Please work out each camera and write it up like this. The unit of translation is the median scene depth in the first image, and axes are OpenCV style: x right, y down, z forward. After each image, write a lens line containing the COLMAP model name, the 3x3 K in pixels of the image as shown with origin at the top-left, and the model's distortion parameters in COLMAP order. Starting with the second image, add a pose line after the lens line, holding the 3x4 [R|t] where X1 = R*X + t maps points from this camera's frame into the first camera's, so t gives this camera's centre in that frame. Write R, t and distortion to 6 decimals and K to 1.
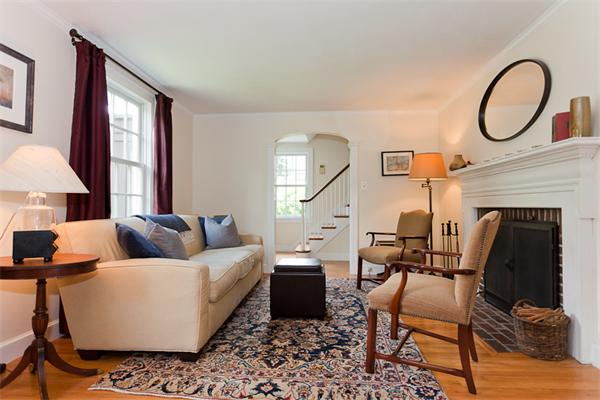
lens RADIAL K [[328.5, 0, 300.0], [0, 328.5, 200.0], [0, 0, 1]] dist [-0.001351, -0.000269]
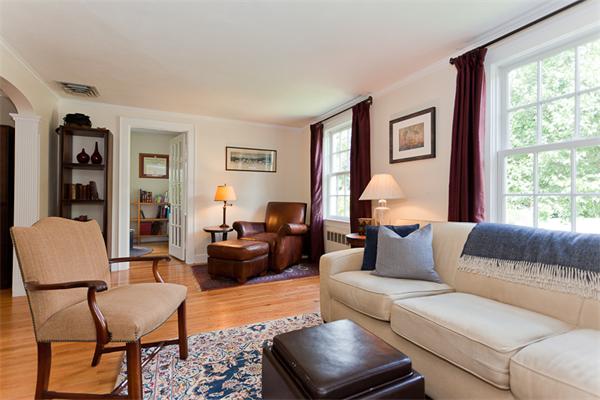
lens RADIAL K [[287.2, 0, 300.0], [0, 287.2, 200.0], [0, 0, 1]] dist [0.001049, 0.000140]
pose [[-0.865172, -0.005932, -0.501440, 0.287226], [0.003847, 0.999822, -0.018465, 0.003132], [0.501460, -0.017904, -0.864995, 1.616281]]
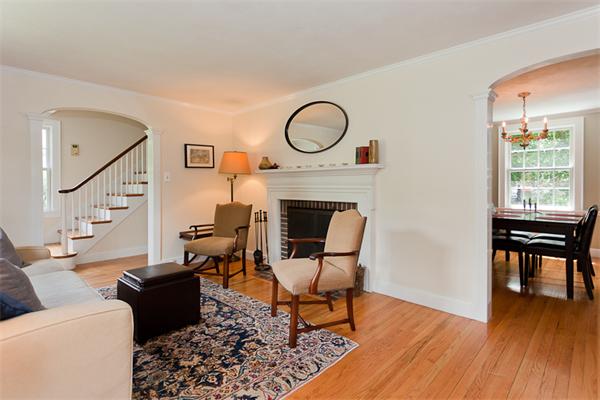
lens RADIAL K [[306.8, 0, 316.8], [0, 306.8, 193.9], [0, 0, 1]] dist [0.002952, 0.000230]
pose [[0.611670, -0.020675, 0.790843, -0.487834], [-0.016174, 0.999123, 0.038630, -0.070217], [-0.790948, -0.036420, 0.610799, 0.198837]]
